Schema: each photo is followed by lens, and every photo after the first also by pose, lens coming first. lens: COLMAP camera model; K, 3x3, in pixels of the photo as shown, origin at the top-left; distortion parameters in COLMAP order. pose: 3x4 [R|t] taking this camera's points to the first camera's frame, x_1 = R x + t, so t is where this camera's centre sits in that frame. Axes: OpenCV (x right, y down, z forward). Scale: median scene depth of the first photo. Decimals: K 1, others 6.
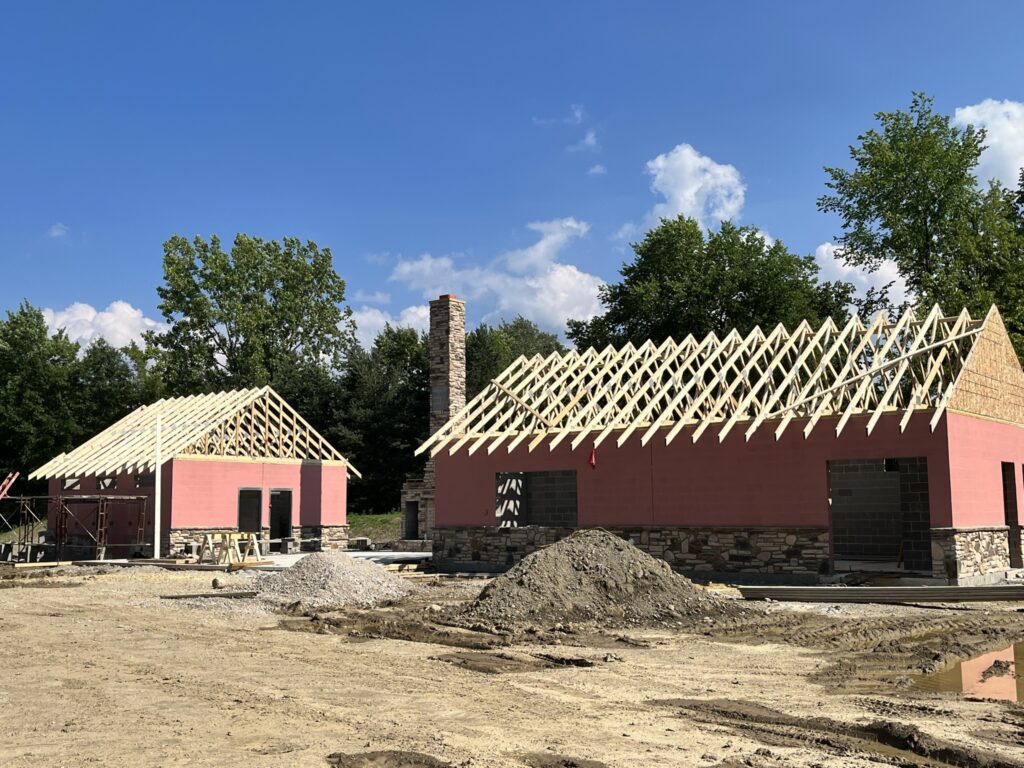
lens RADIAL K [[1082.0, 0, 512.0], [0, 1082.0, 384.0], [0, 0, 1]] dist [0.085170, 0.003916]
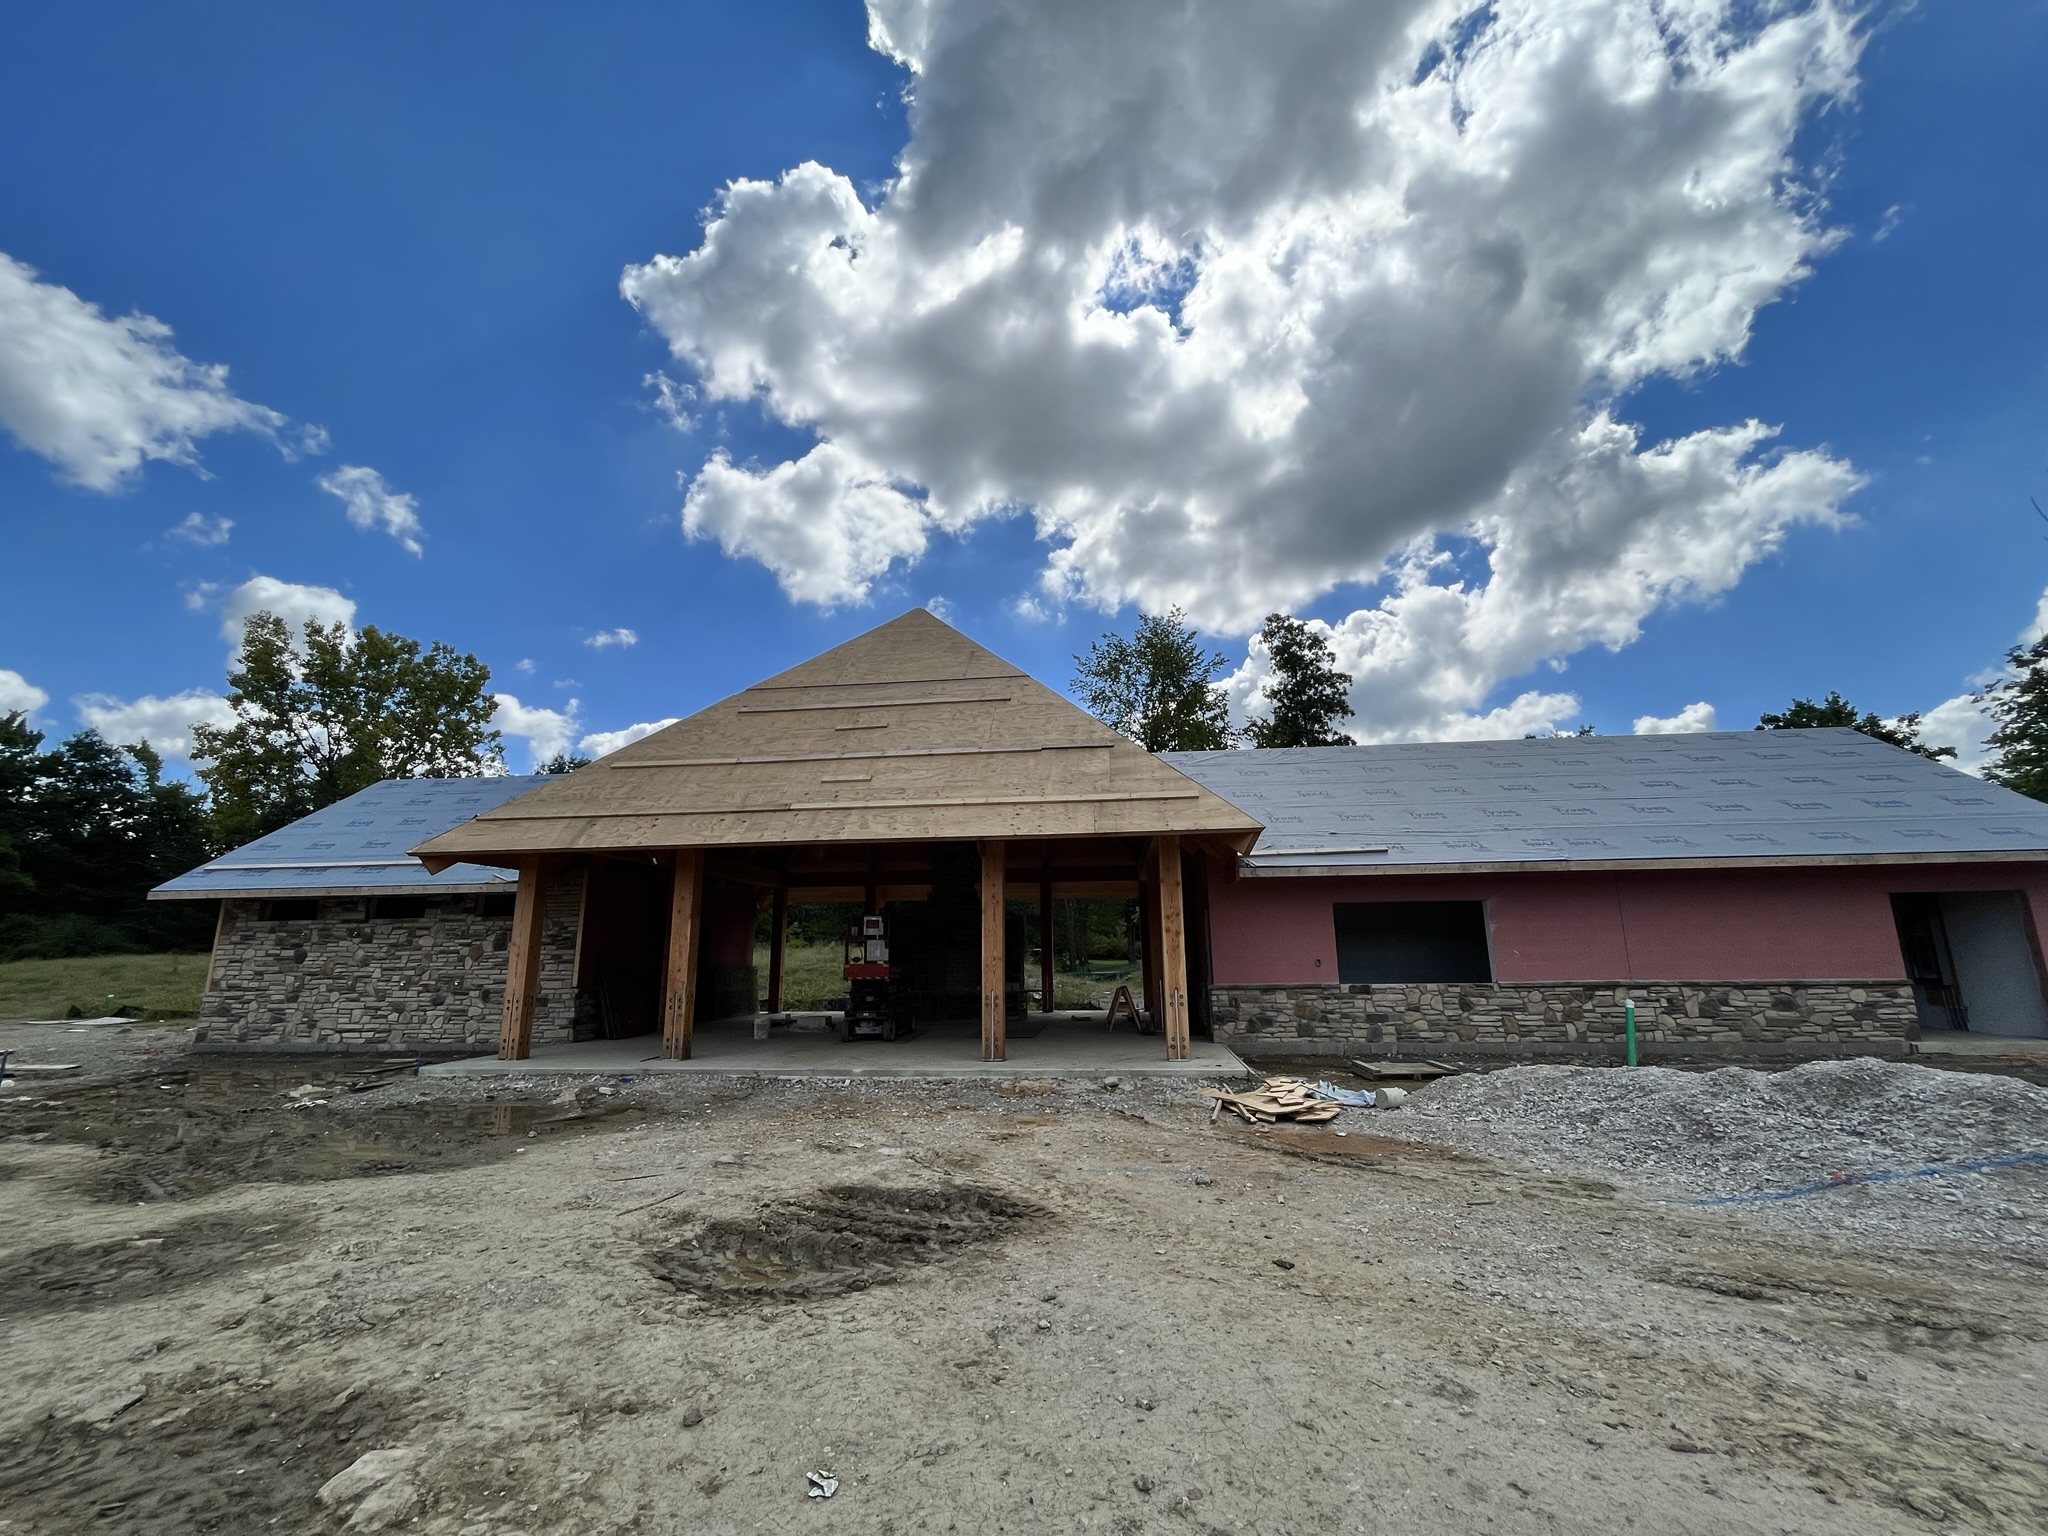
lens RADIAL K [[828.3, 0, 1024.0], [0, 828.3, 768.0], [0, 0, 1]] dist [0.000491, -0.000004]
pose [[0.847832, 0.115939, 0.517436, -0.514081], [-0.058505, 0.990300, -0.126029, 0.085015], [-0.527028, 0.076579, 0.846390, 0.740896]]
